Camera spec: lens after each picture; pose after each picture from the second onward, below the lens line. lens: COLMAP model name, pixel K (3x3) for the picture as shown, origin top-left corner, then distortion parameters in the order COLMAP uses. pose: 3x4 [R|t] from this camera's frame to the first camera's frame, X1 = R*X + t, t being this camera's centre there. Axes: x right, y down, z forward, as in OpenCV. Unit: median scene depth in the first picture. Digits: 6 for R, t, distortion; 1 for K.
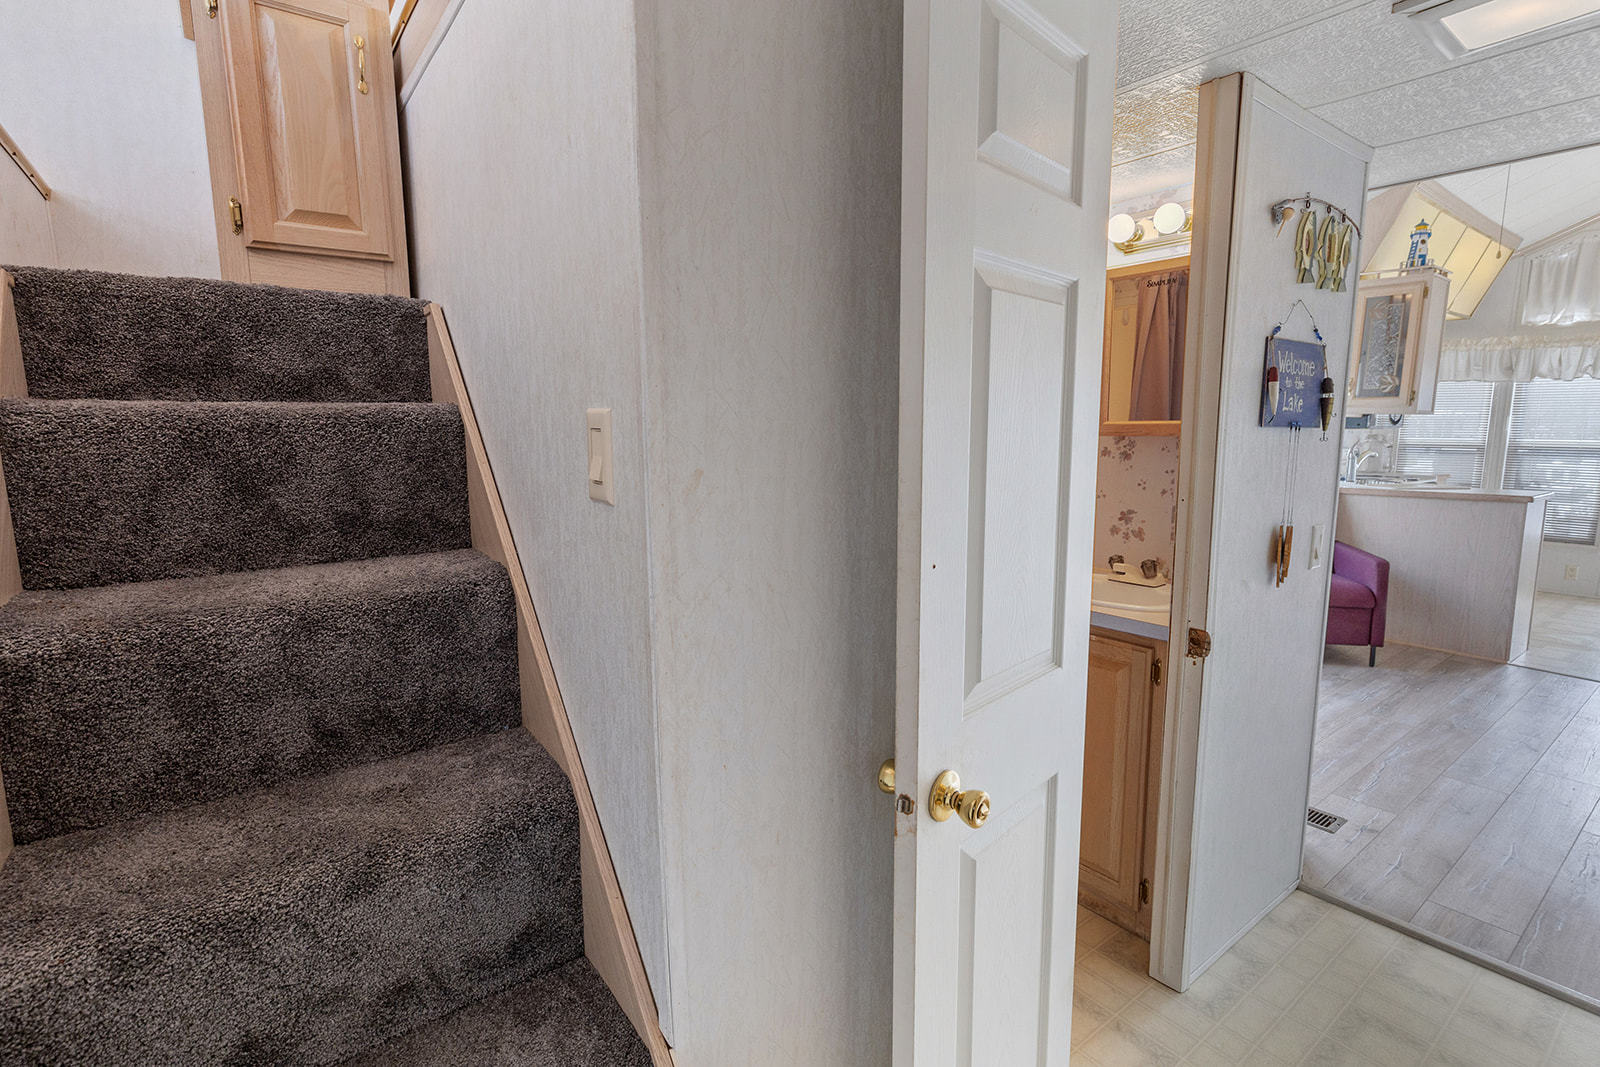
lens RADIAL K [[711.4, 0, 807.0], [0, 711.4, 531.5], [0, 0, 1]] dist [-0.005604, -0.000309]
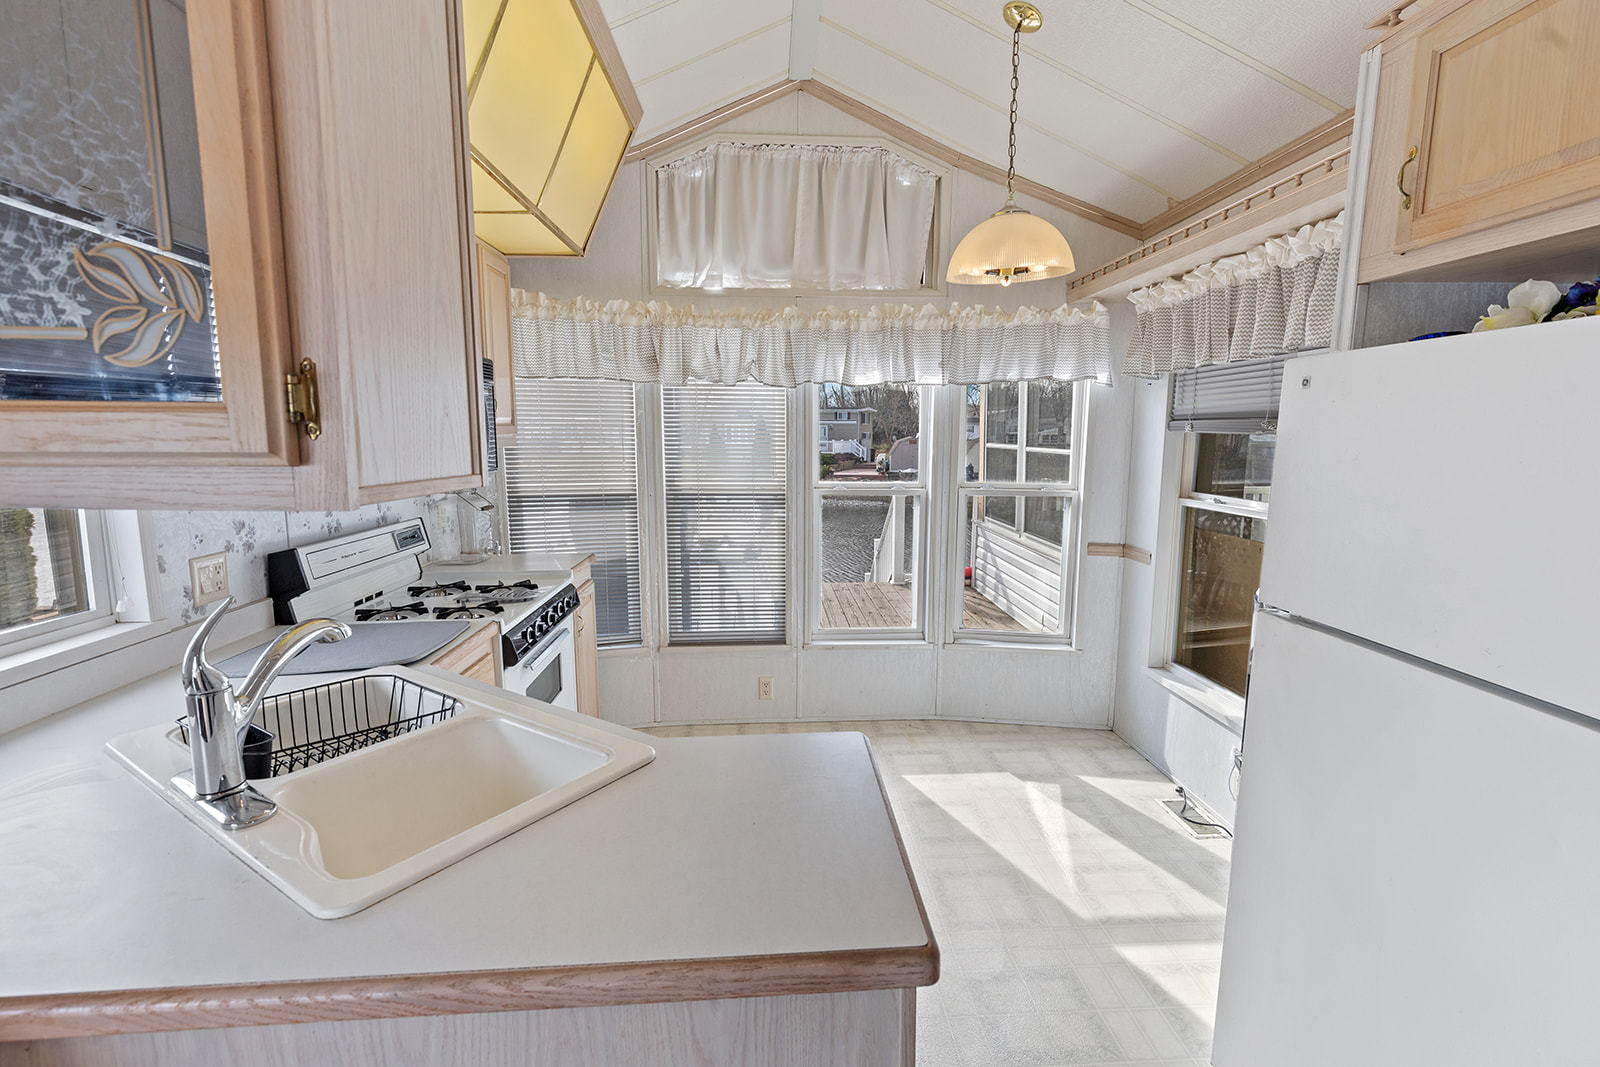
lens RADIAL K [[711.4, 0, 807.1], [0, 711.4, 529.6], [0, 0, 1]] dist [-0.005604, -0.000309]
pose [[0.542382, -0.108450, 0.833103, 0.597222], [0.116799, 0.991737, 0.053059, -0.117705], [-0.831973, 0.068527, 0.550567, 0.617856]]
